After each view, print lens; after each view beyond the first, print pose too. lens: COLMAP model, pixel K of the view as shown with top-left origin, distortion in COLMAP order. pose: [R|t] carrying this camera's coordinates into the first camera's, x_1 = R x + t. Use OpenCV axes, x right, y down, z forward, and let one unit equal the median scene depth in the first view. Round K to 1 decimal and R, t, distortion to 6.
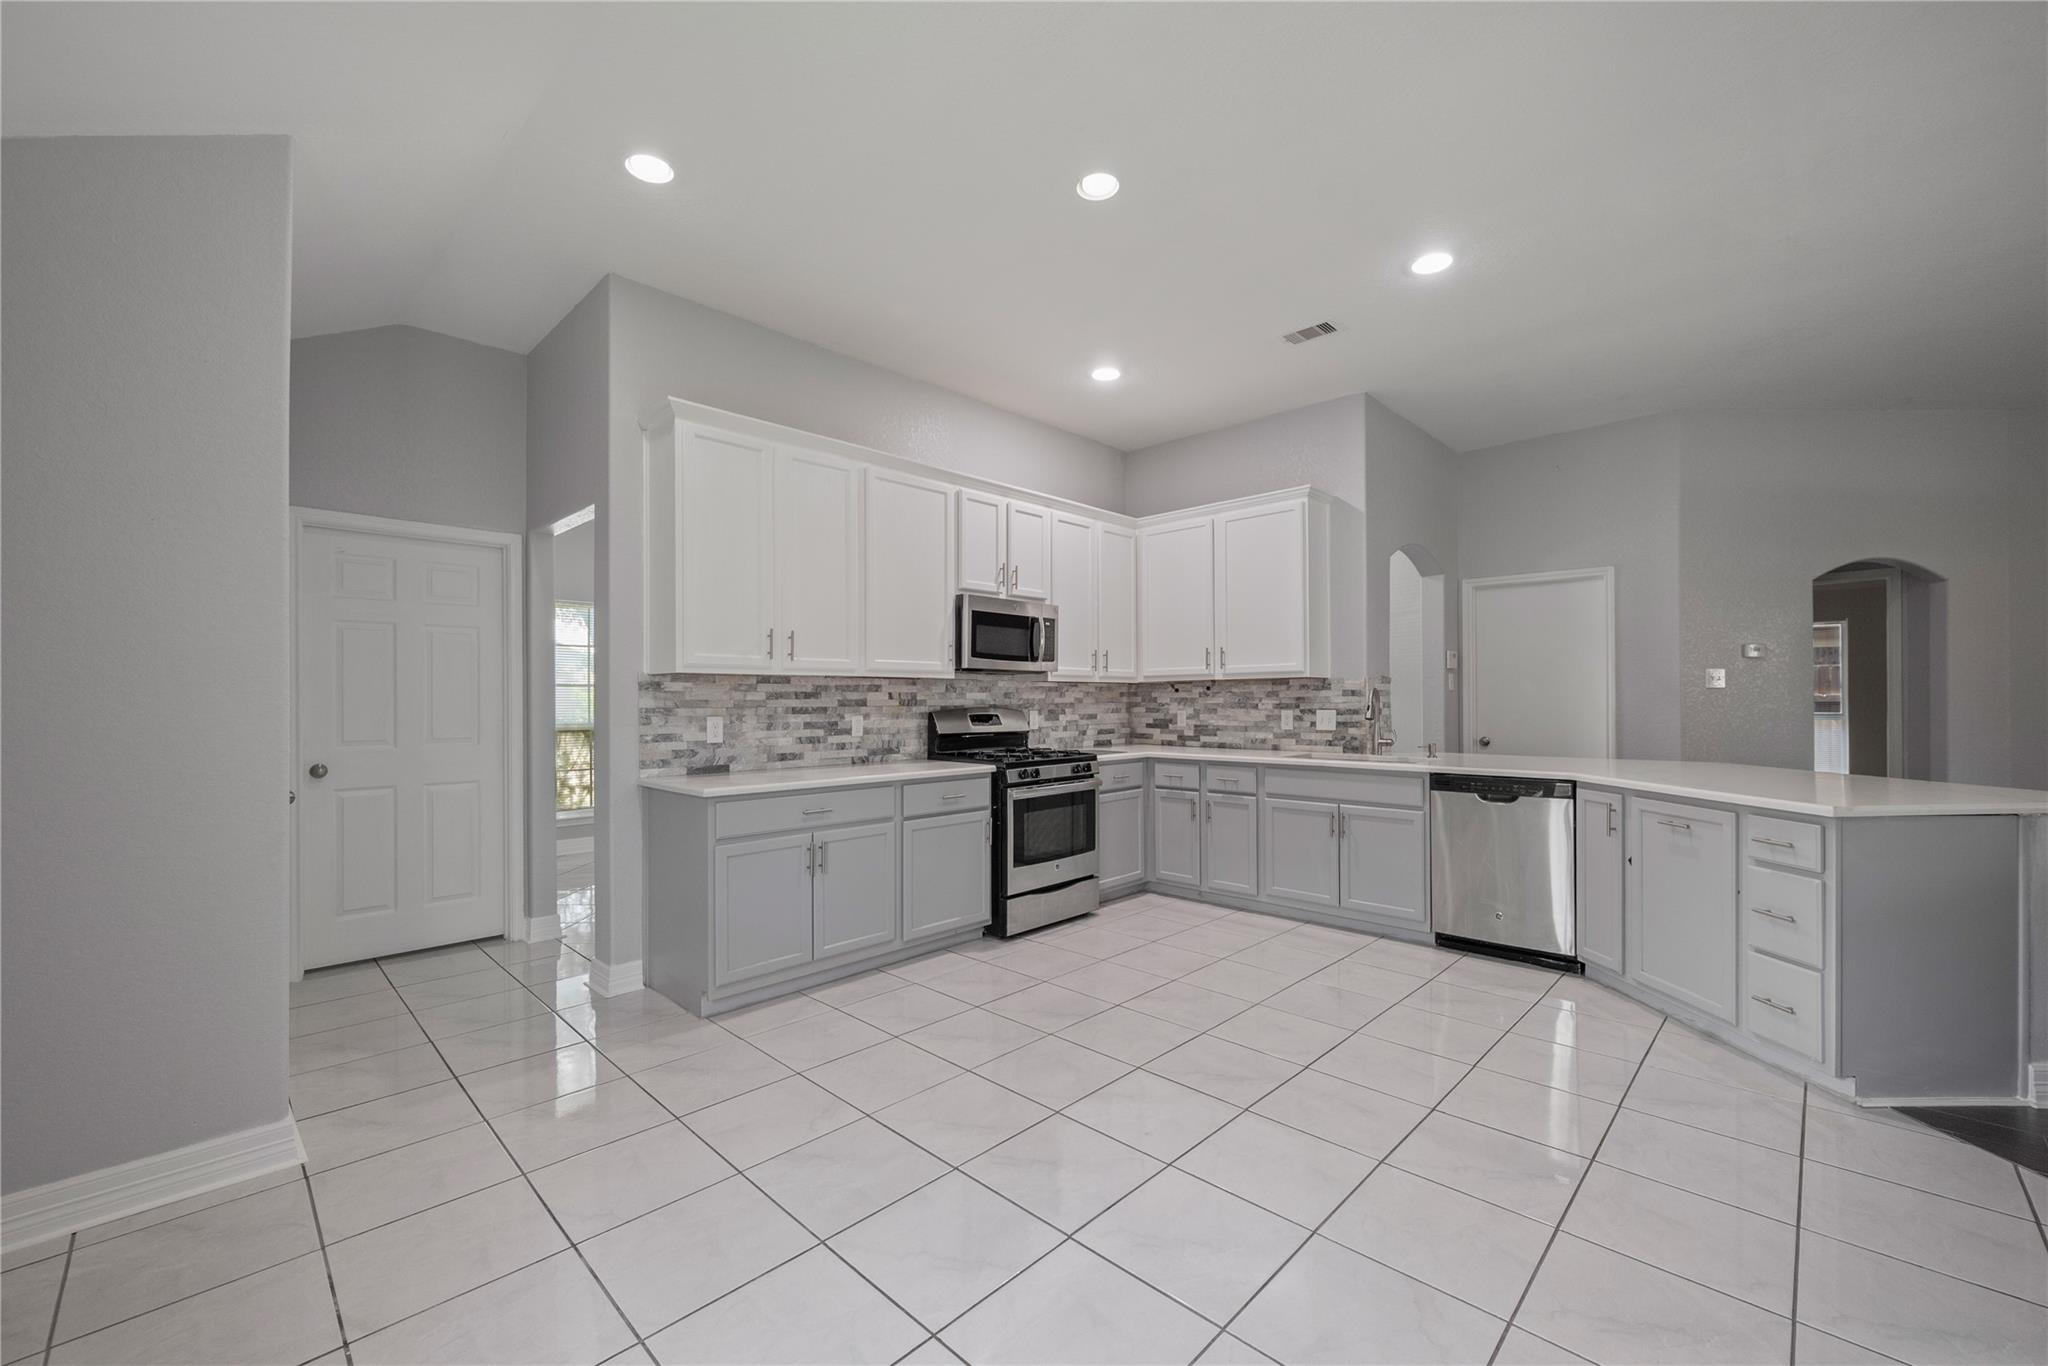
lens RADIAL K [[802.9, 0, 1019.4], [0, 802.9, 692.3], [0, 0, 1]] dist [-0.000456, -0.000308]
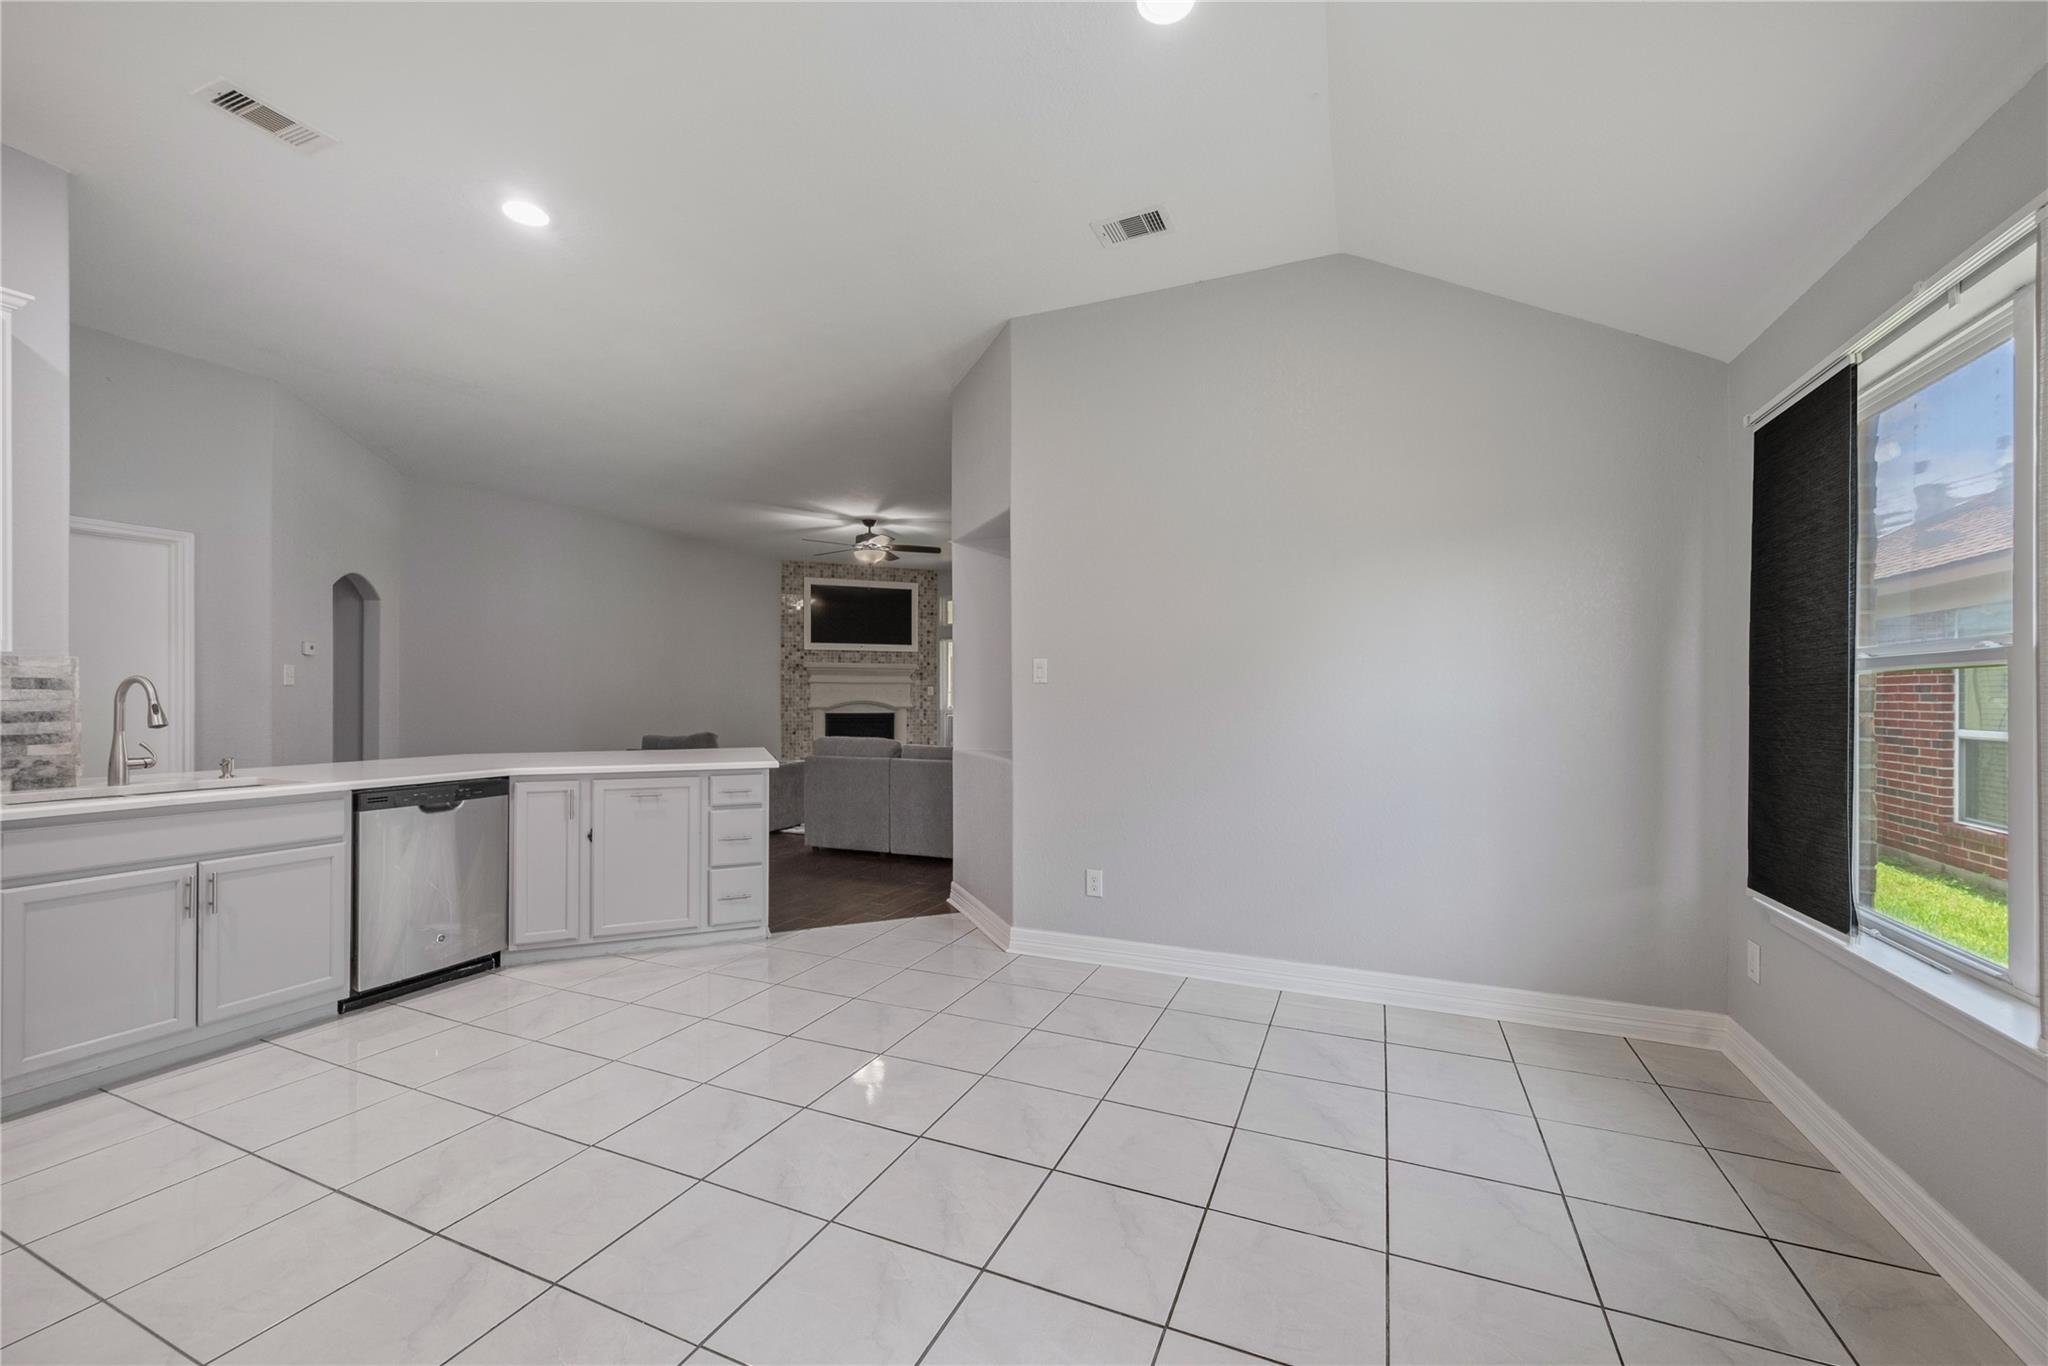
lens RADIAL K [[835.8, 0, 1027.3], [0, 835.8, 697.7], [0, 0, 1]] dist [-0.001417, -0.000126]
pose [[-0.363828, 0.003204, 0.931461, -0.423173], [-0.008949, 0.999936, -0.006936, 0.009443], [-0.931423, -0.010859, -0.363776, 0.609396]]
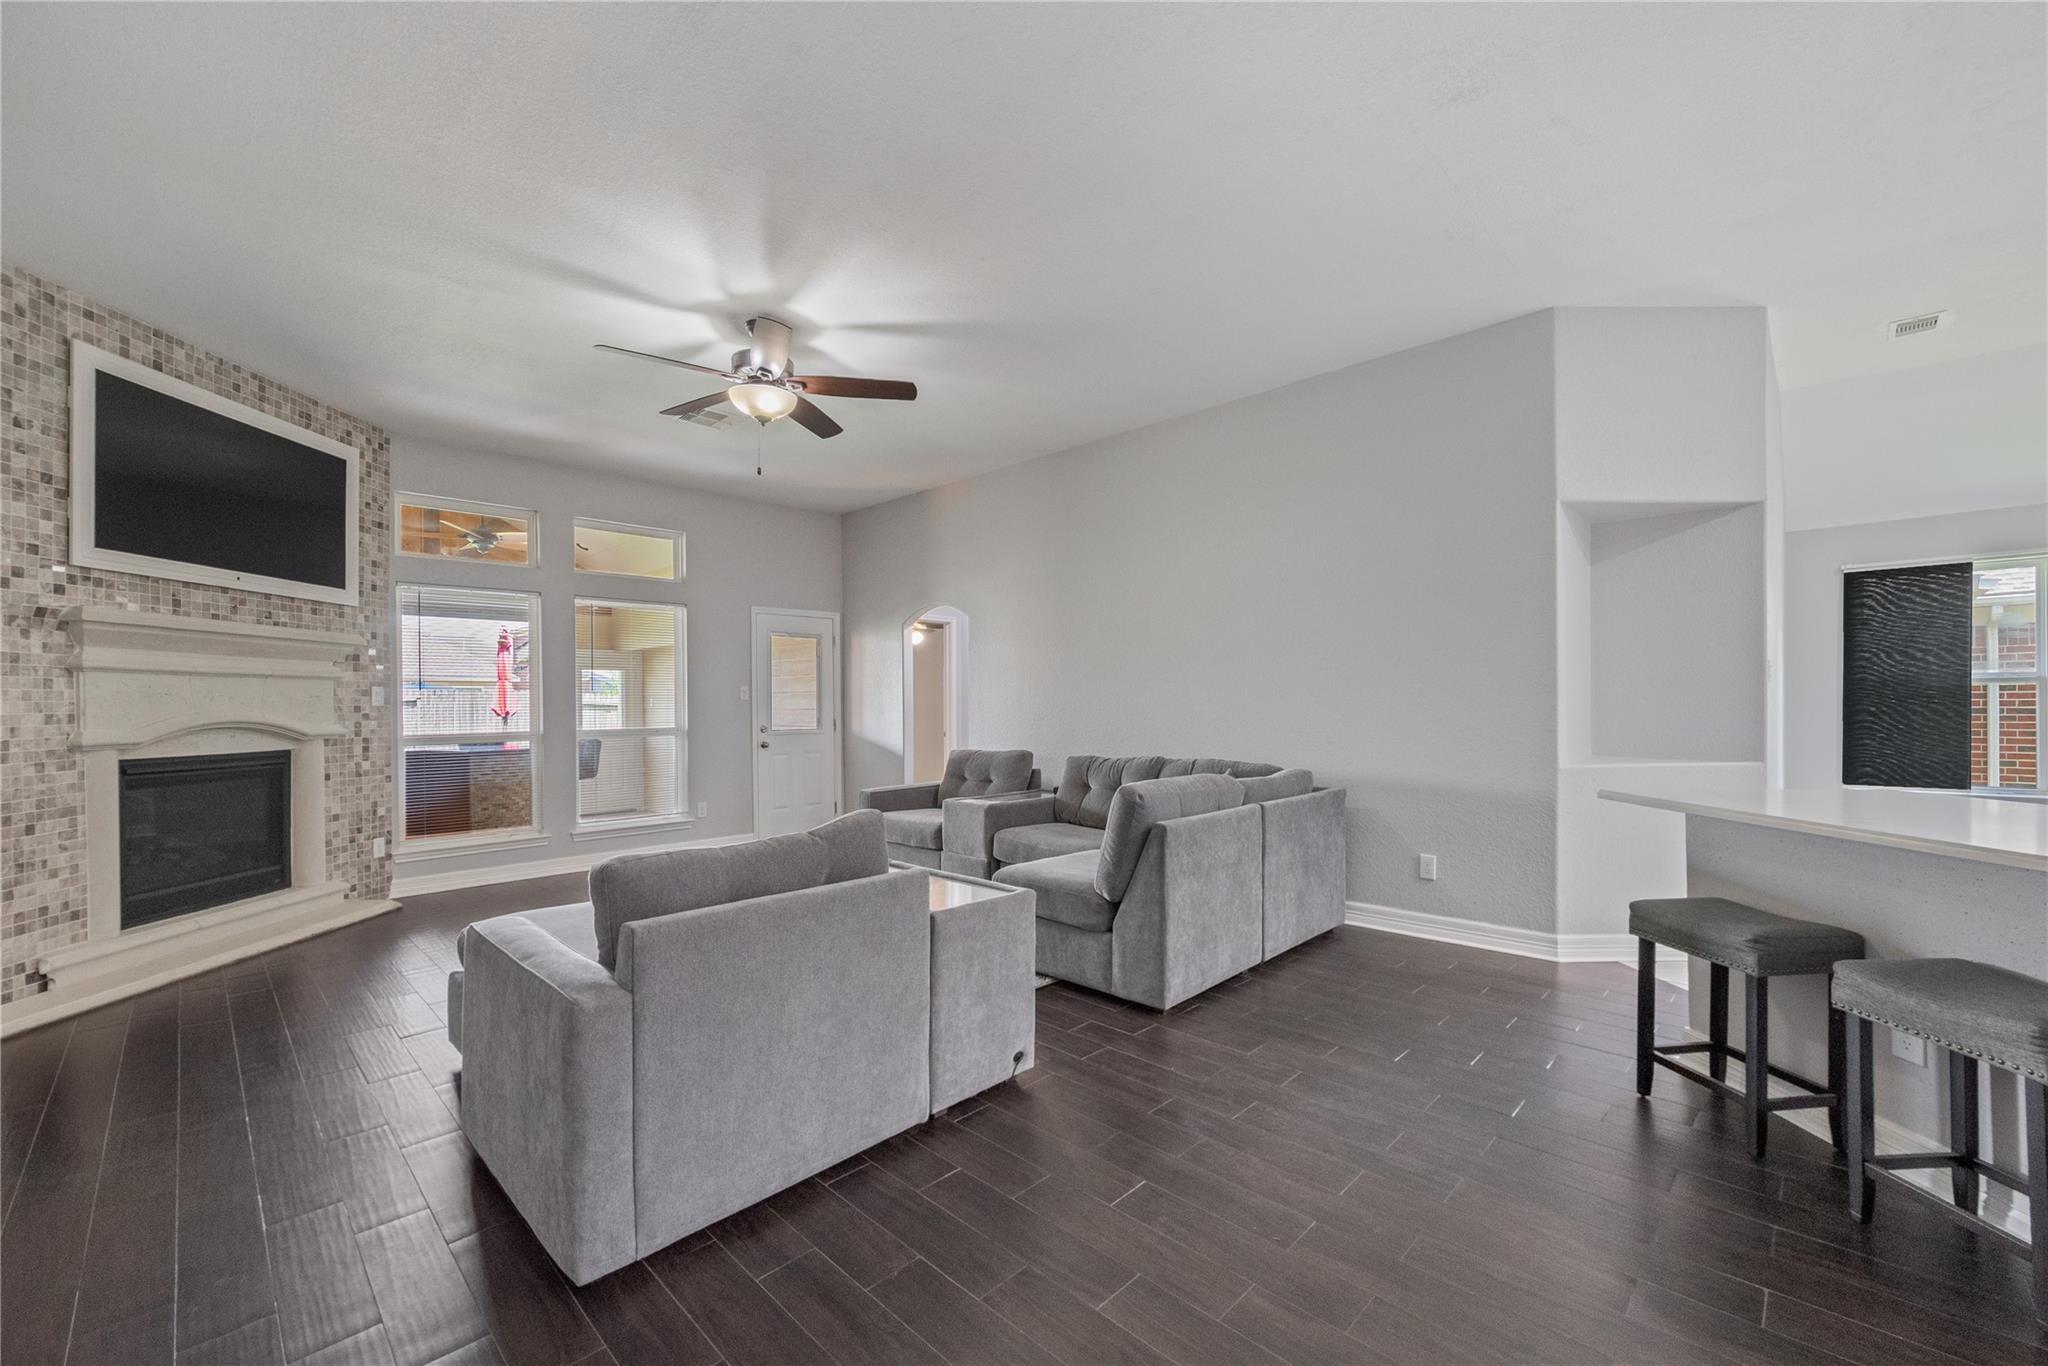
lens RADIAL K [[840.6, 0, 1017.3], [0, 840.6, 706.2], [0, 0, 1]] dist [-0.000669, -0.000036]
pose [[-0.999849, 0.011488, 0.013045, 1.320586], [0.011387, 0.999904, -0.007838, 0.005866], [-0.013134, -0.007688, -0.999884, 1.140147]]
